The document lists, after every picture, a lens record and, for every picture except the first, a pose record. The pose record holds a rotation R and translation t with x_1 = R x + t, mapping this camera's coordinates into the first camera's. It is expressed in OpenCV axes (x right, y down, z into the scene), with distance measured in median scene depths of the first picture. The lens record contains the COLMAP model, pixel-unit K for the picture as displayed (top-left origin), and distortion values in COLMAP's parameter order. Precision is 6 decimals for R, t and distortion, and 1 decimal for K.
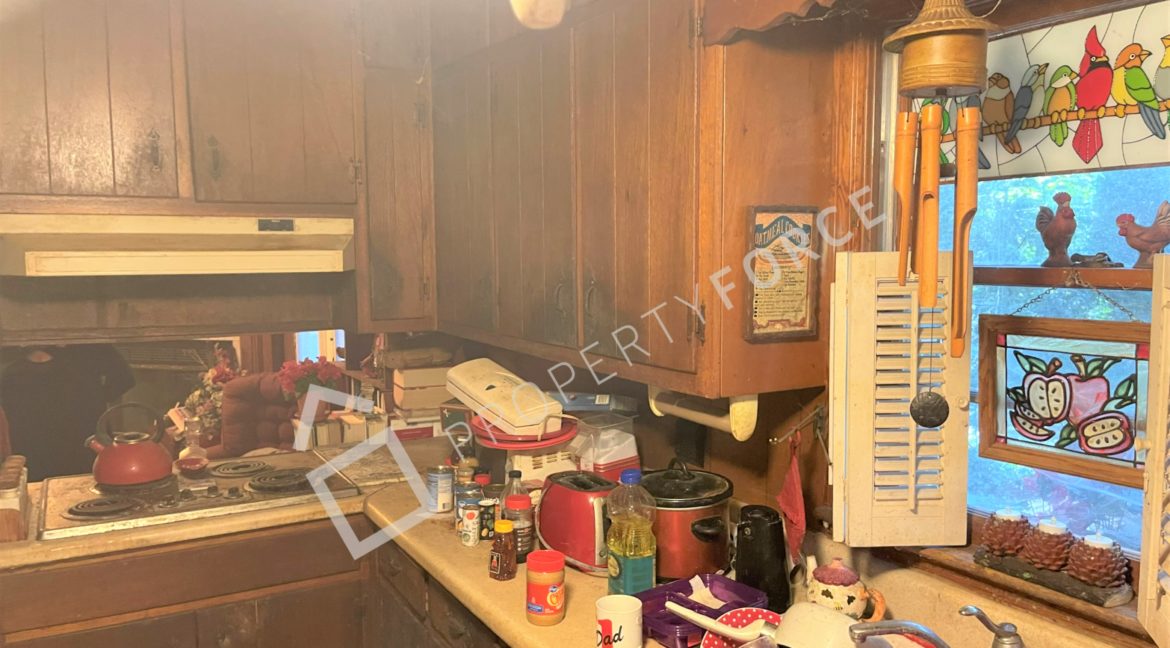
lens RADIAL K [[876.9, 0, 614.2], [0, 876.9, 335.2], [0, 0, 1]] dist [0.040756, -0.063277]
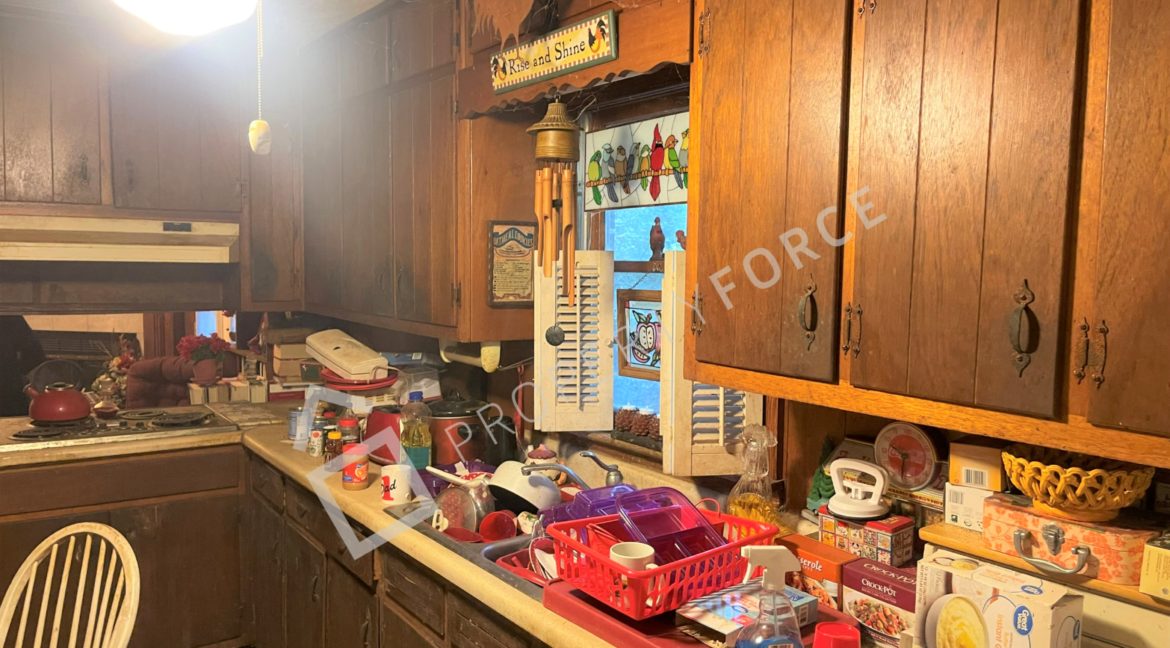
lens RADIAL K [[876.9, 0, 614.2], [0, 876.9, 335.2], [0, 0, 1]] dist [0.040756, -0.063277]
pose [[0.995779, 0.012402, 0.090937, 0.171959], [-0.010780, 0.999774, -0.018311, 0.062262], [-0.091143, 0.017254, 0.995688, -0.427693]]
